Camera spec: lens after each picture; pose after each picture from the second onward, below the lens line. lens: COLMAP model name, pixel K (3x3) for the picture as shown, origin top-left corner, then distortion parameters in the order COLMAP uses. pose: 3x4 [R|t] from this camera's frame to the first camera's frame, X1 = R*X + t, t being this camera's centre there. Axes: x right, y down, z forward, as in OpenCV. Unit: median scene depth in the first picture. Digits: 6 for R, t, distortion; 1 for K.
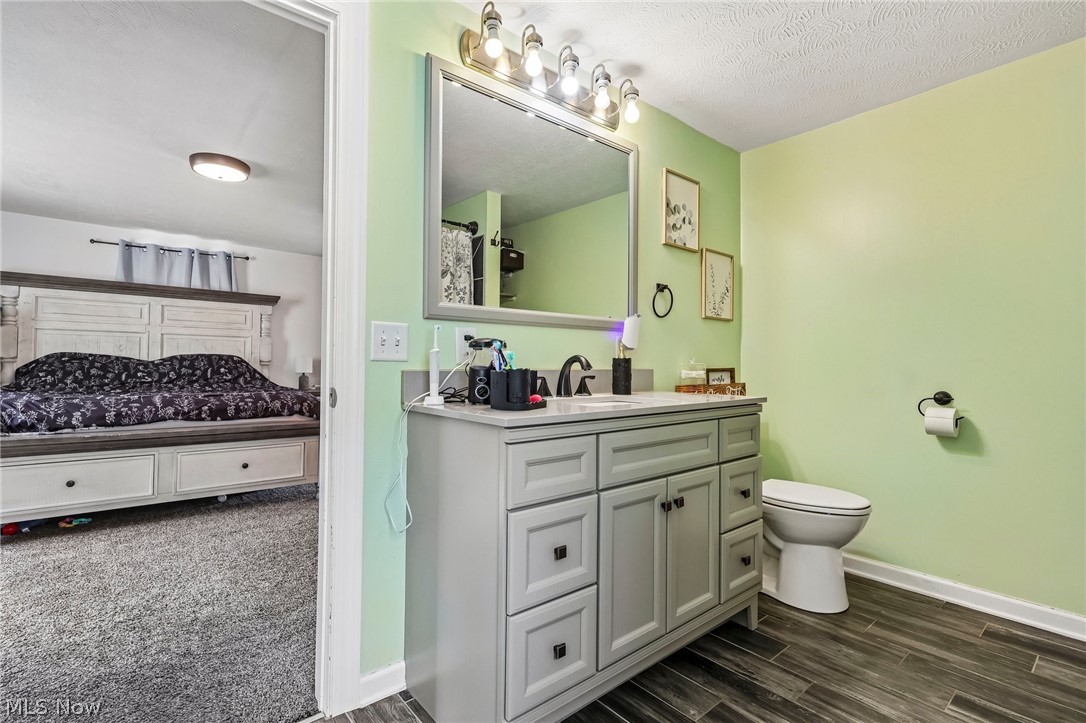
lens RADIAL K [[507.5, 0, 545.1], [0, 507.5, 350.6], [0, 0, 1]] dist [0.000943, 0.000252]
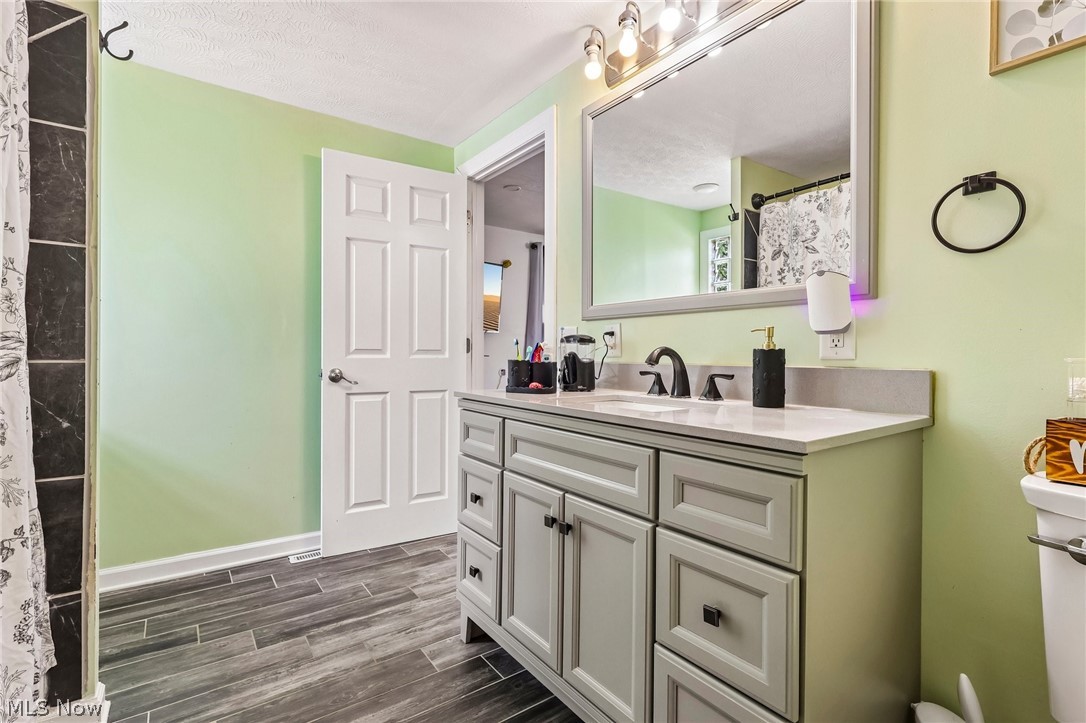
lens RADIAL K [[496.6, 0, 546.3], [0, 496.6, 356.8], [0, 0, 1]] dist [0.025236, 0.000247]
pose [[-0.055980, -0.004701, -0.998421, 1.004390], [0.010219, 0.999934, -0.005281, 0.031810], [0.998380, -0.010499, -0.055928, 0.970075]]
